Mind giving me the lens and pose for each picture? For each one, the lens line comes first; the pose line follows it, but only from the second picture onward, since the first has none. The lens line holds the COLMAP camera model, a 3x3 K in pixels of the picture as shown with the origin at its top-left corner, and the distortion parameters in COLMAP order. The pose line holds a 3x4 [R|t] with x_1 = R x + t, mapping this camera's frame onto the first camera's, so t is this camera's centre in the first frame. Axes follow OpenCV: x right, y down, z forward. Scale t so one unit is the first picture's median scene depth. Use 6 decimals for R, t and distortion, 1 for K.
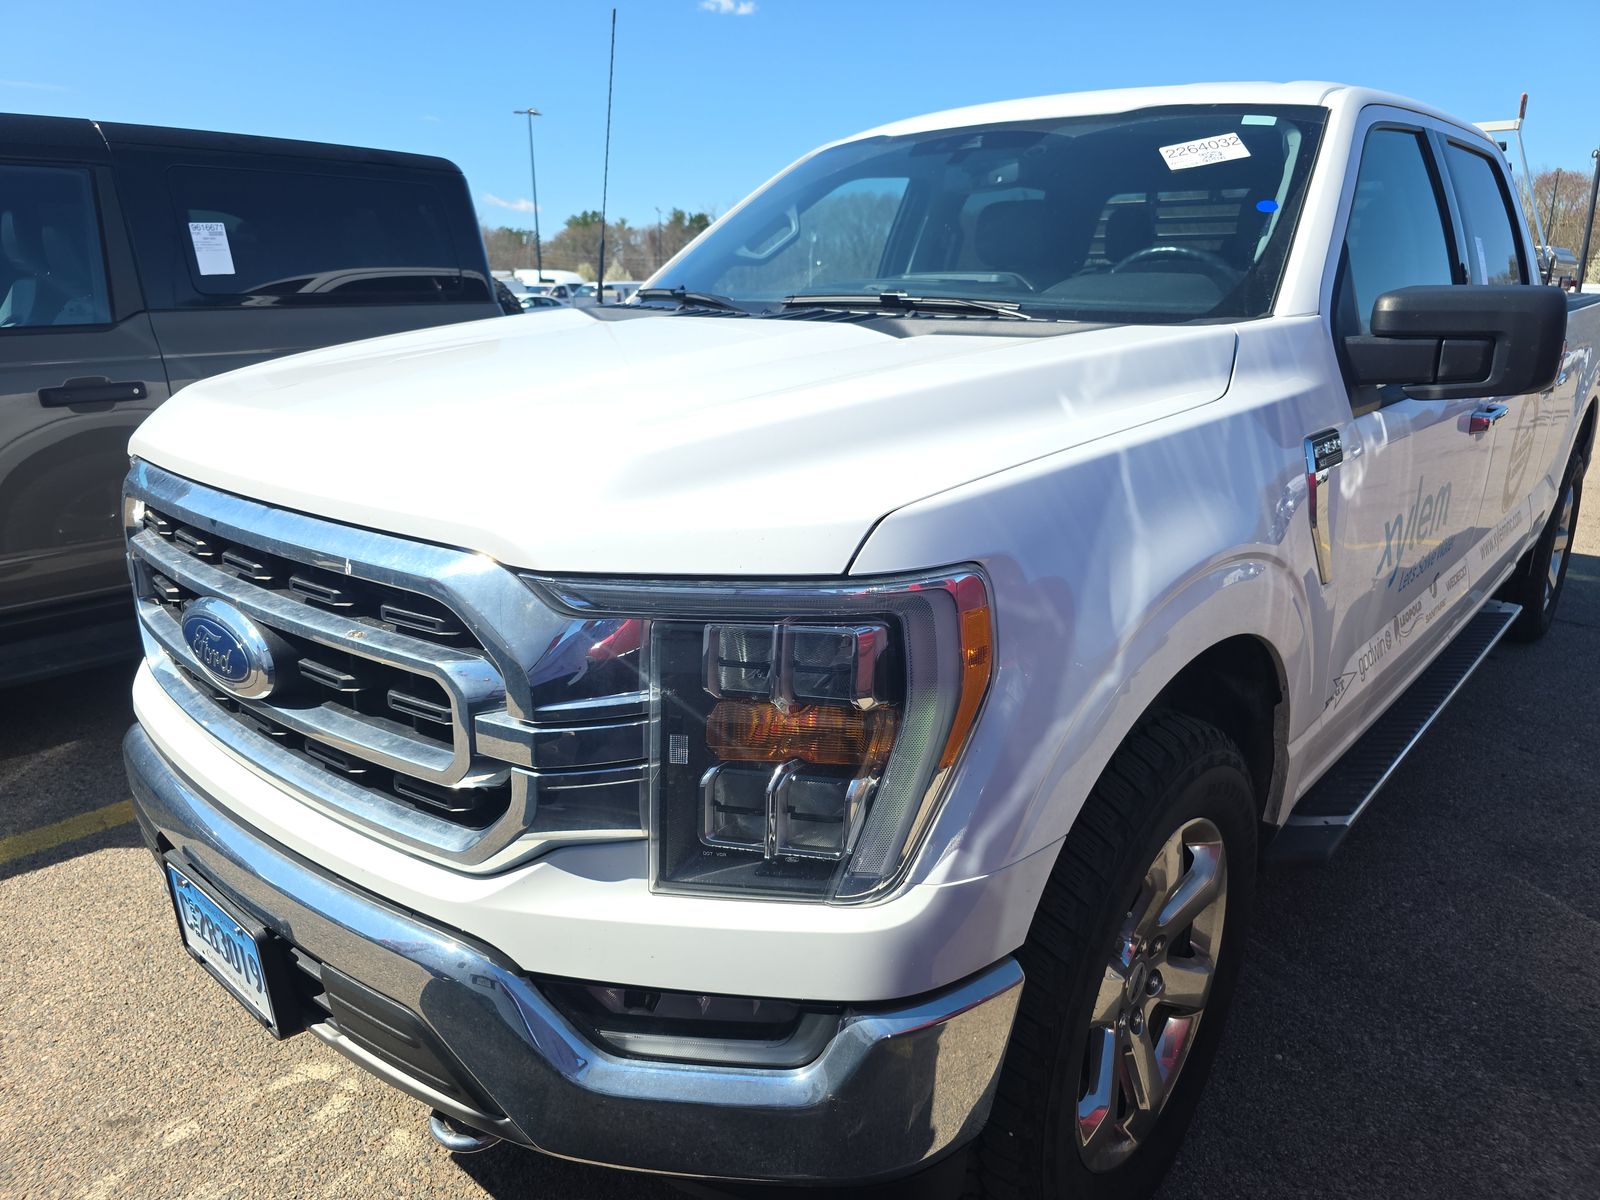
lens RADIAL K [[1071.7, 0, 814.1], [0, 1071.7, 600.5], [0, 0, 1]] dist [0.047963, -0.048375]
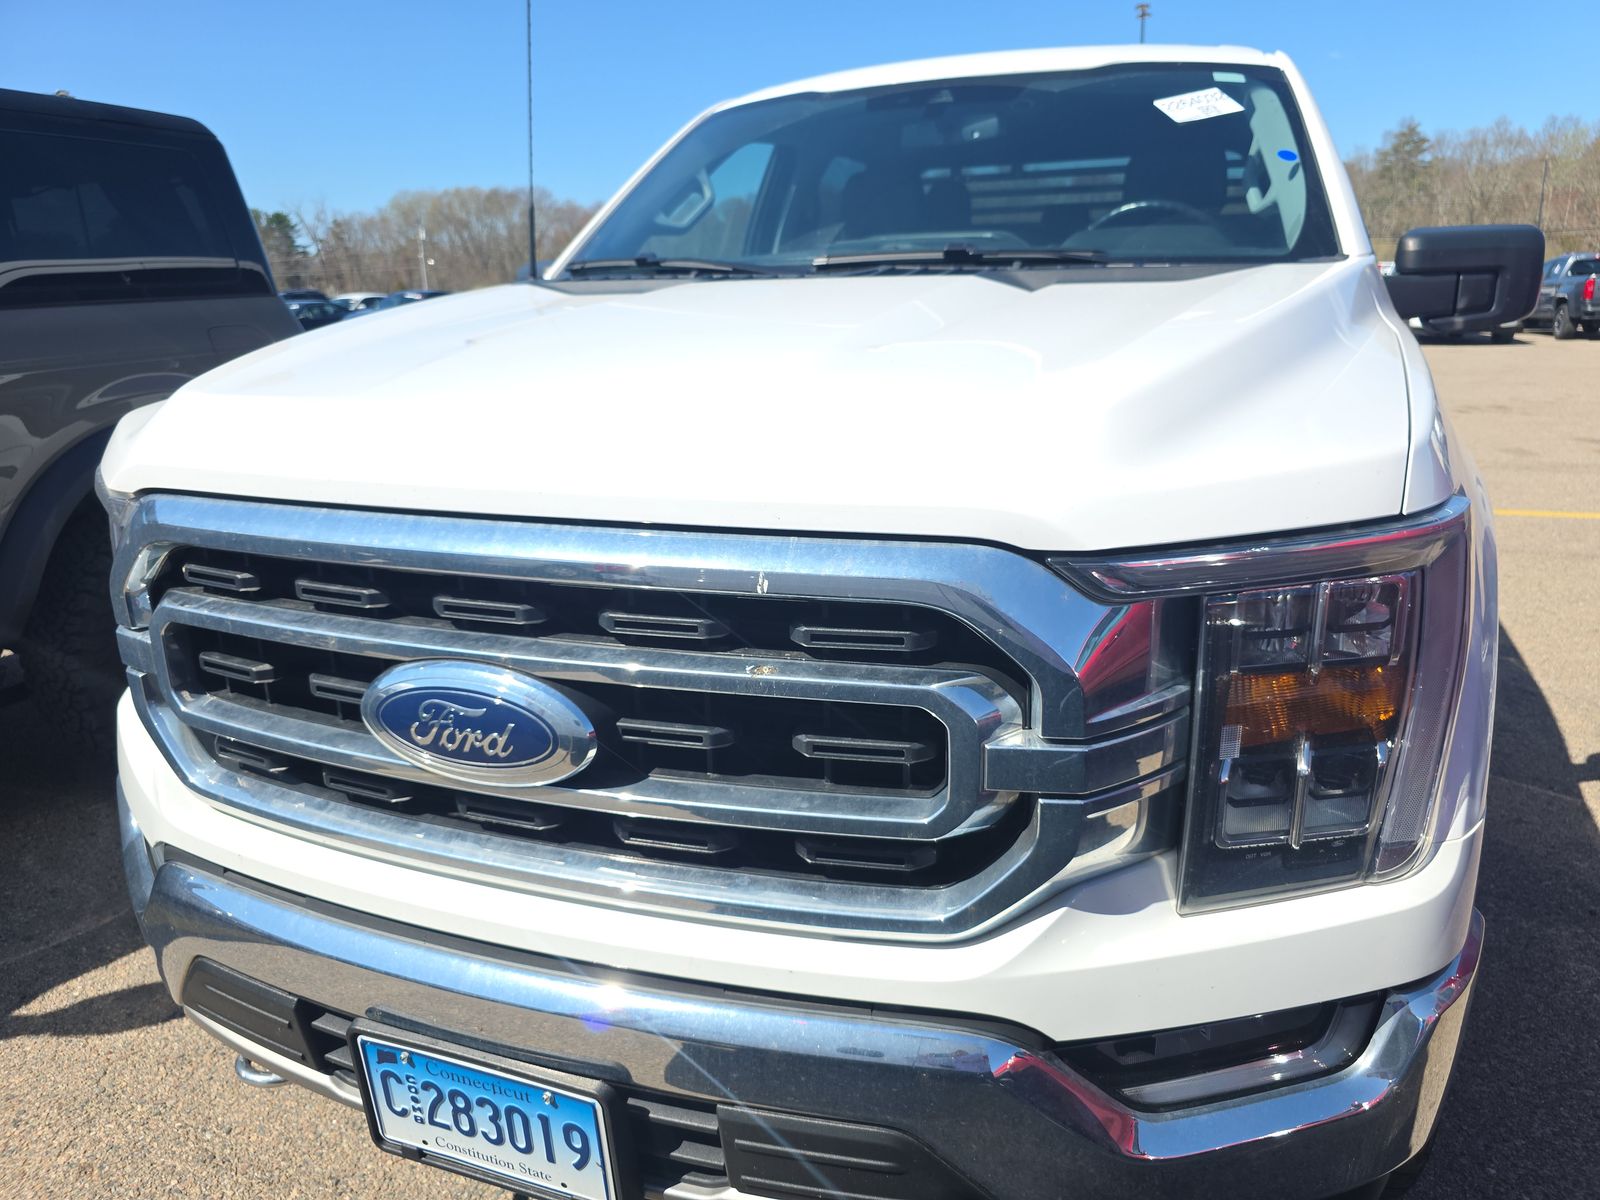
lens RADIAL K [[1071.7, 0, 814.1], [0, 1071.7, 600.5], [0, 0, 1]] dist [0.047963, -0.048375]
pose [[0.937378, -0.126977, 0.324346, -0.427681], [0.126193, 0.991726, 0.023544, -0.021416], [-0.324652, 0.018861, 0.945646, 0.176500]]
